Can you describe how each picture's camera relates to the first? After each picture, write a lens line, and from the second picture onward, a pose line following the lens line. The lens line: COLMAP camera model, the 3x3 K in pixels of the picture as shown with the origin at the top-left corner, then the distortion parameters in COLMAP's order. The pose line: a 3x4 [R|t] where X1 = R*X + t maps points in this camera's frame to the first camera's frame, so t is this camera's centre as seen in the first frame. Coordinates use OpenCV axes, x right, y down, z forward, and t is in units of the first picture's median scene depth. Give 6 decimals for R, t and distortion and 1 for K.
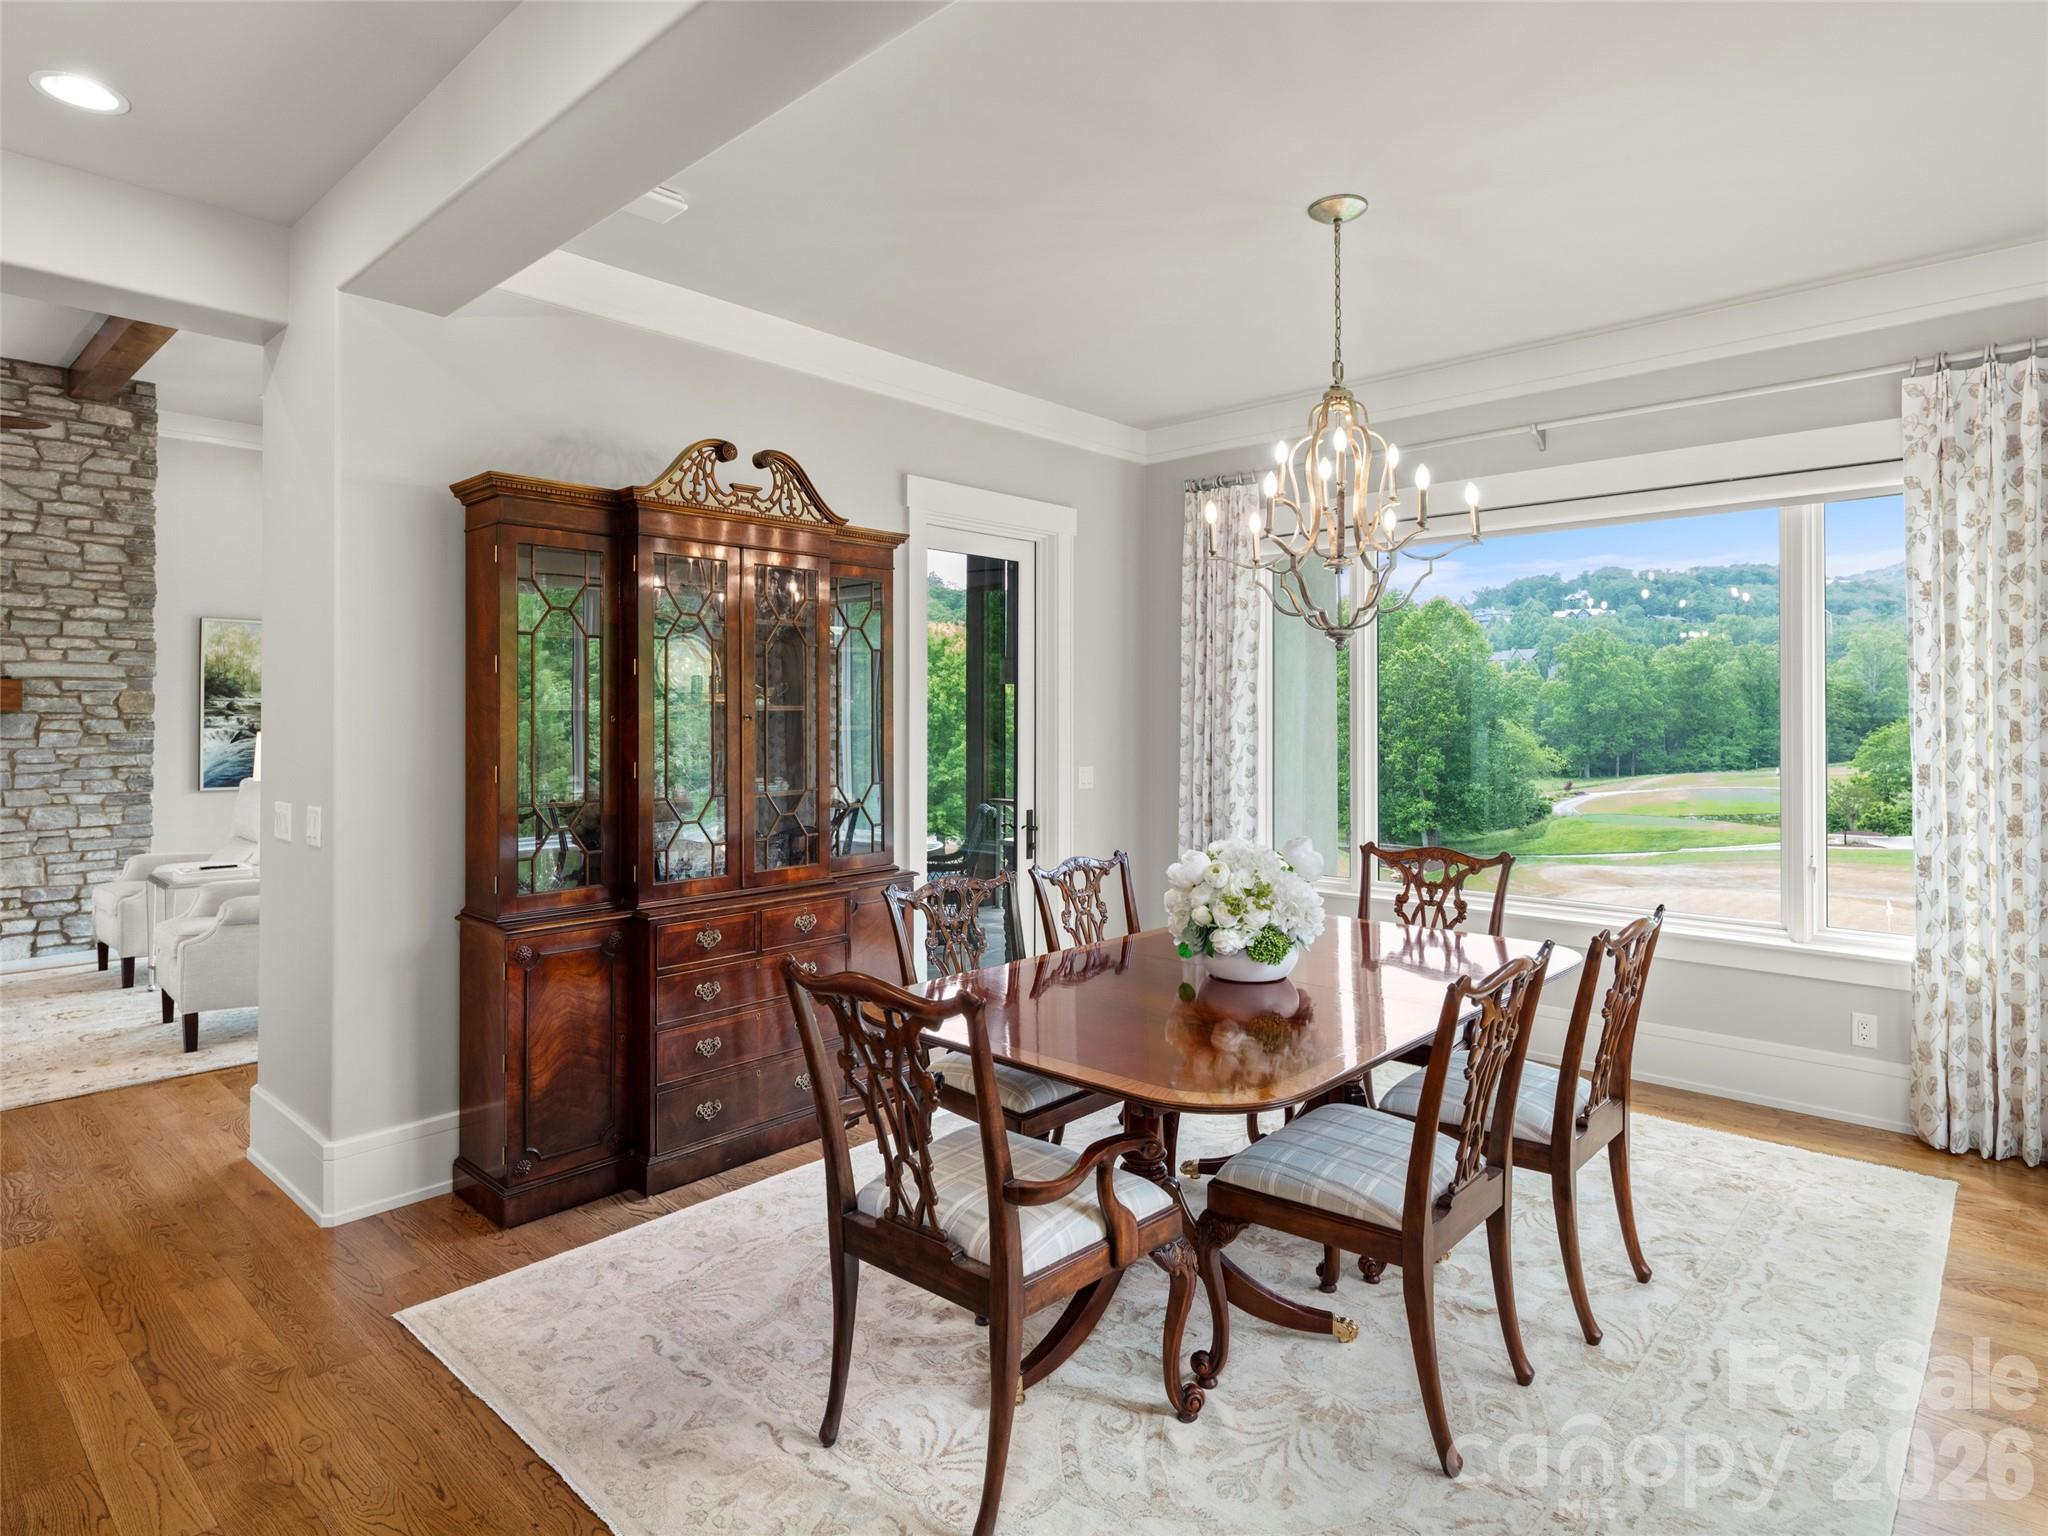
lens RADIAL K [[1111.4, 0, 1026.8], [0, 1111.4, 702.8], [0, 0, 1]] dist [-0.001038, -0.000078]
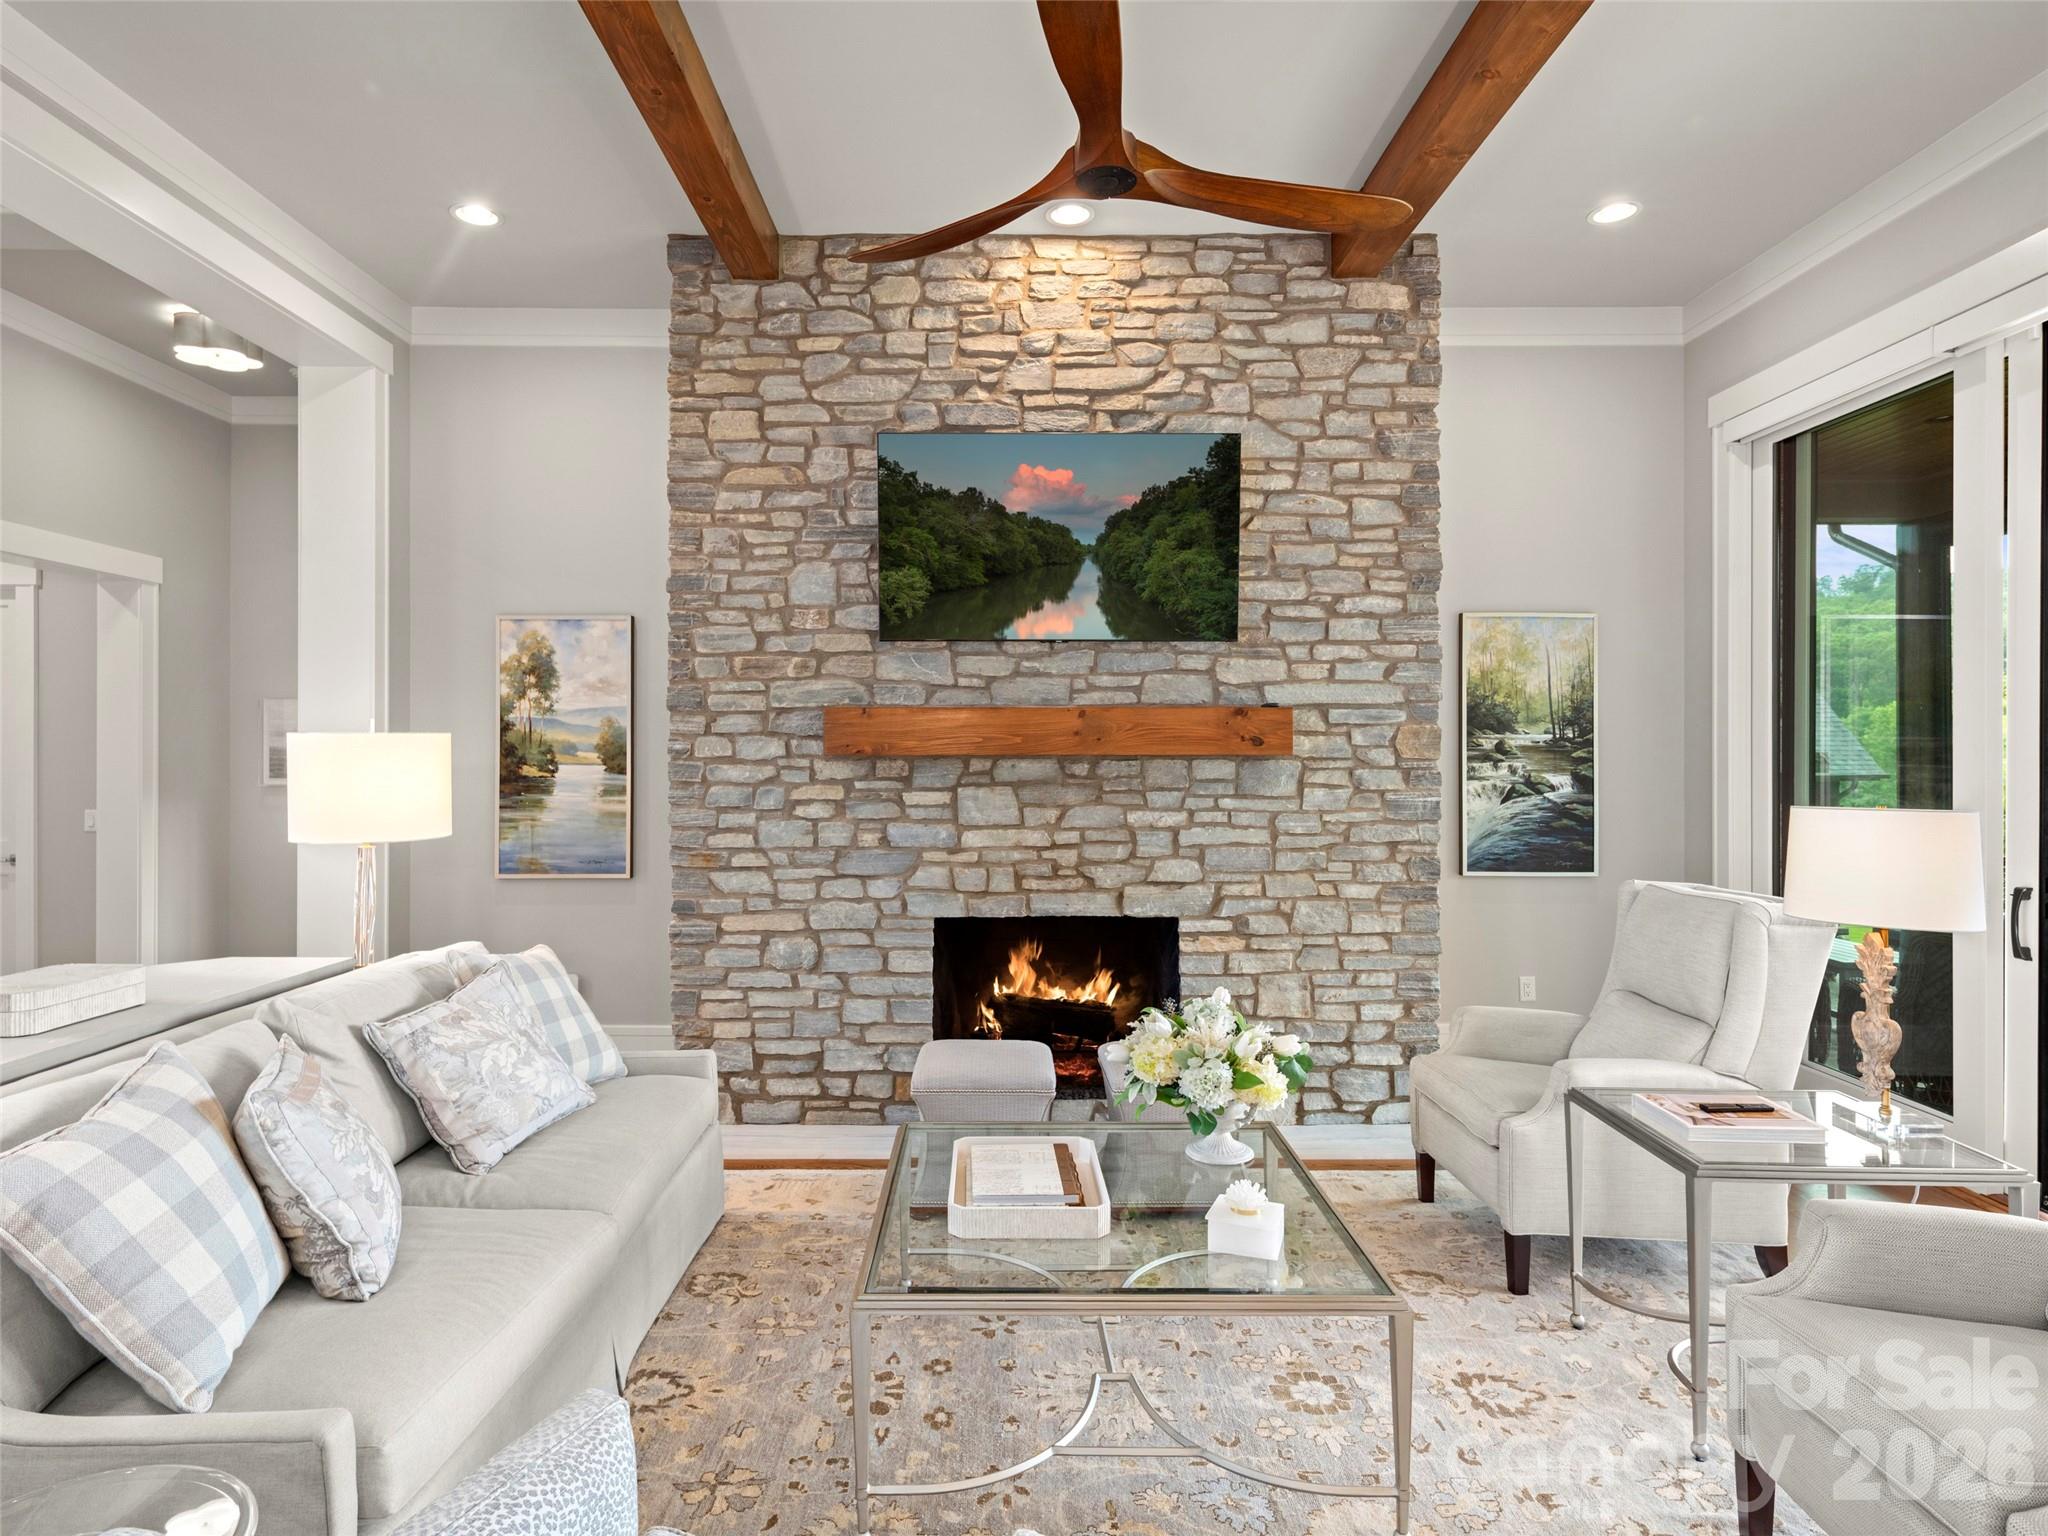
lens RADIAL K [[1170.1, 0, 1016.0], [0, 1170.1, 750.2], [0, 0, 1]] dist [0.002182, -0.001031]
pose [[0.695780, -0.002579, -0.718250, -0.498945], [0.008567, 0.999952, 0.004709, -0.000734], [0.718204, -0.009429, 0.695769, 0.383533]]
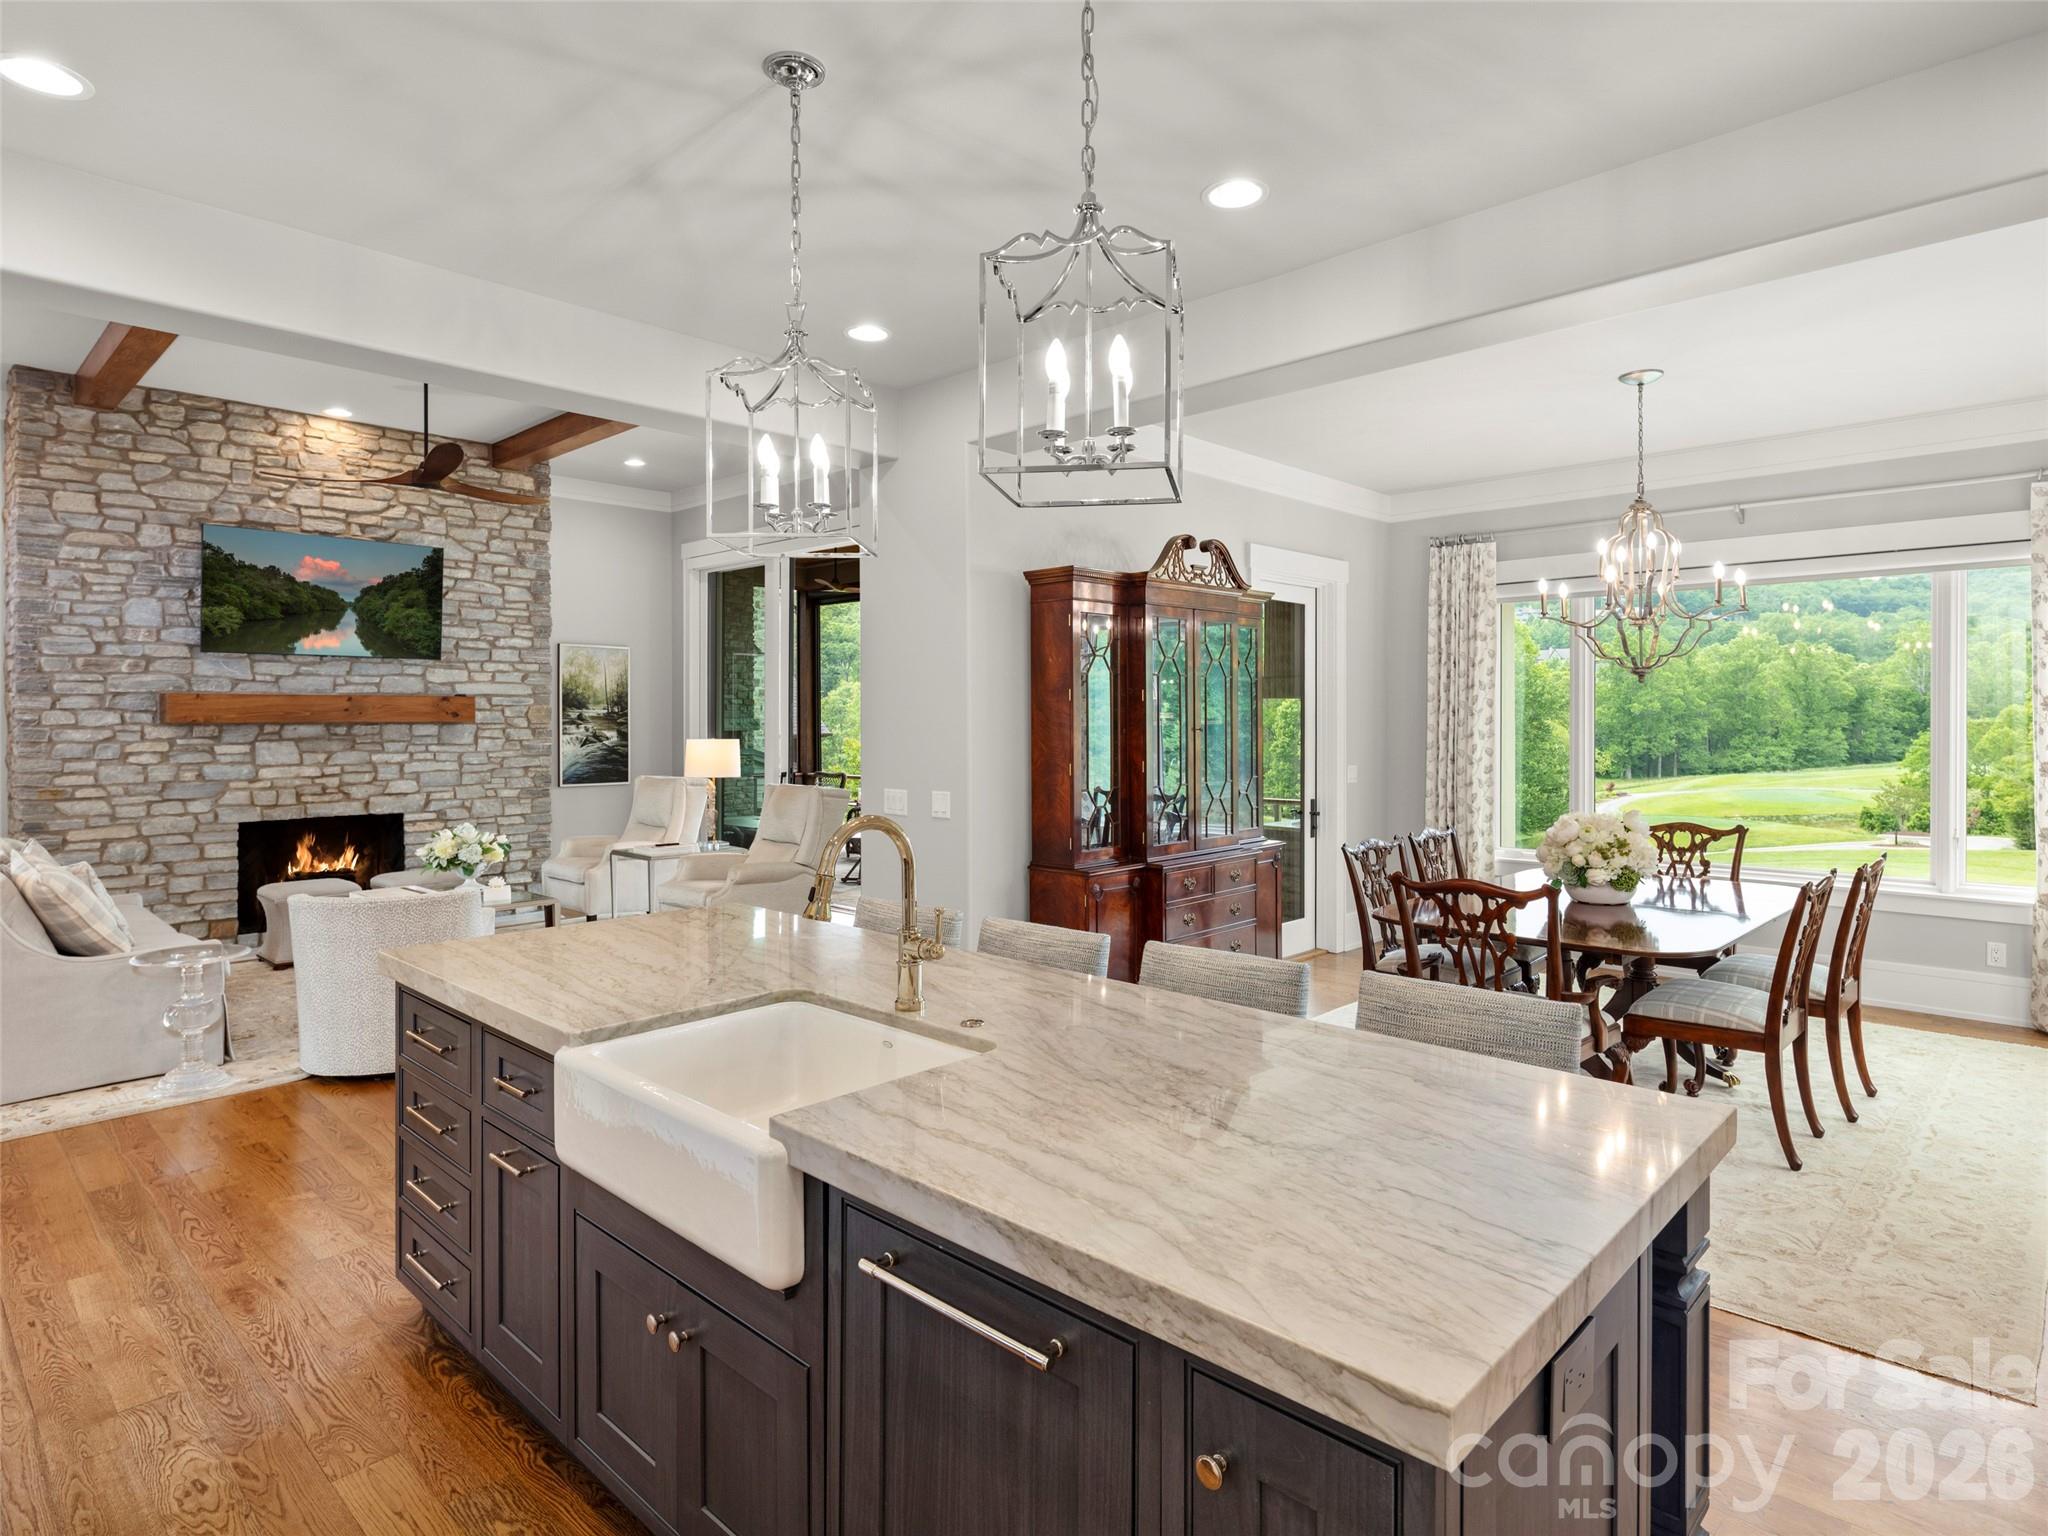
lens RADIAL K [[1126.4, 0, 1023.1], [0, 1126.4, 719.6], [0, 0, 1]] dist [0.001771, -0.003833]
pose [[0.999795, -0.002129, -0.020154, -0.250180], [0.002413, 0.999898, 0.014086, -0.011406], [0.020122, -0.014132, 0.999698, -0.245168]]
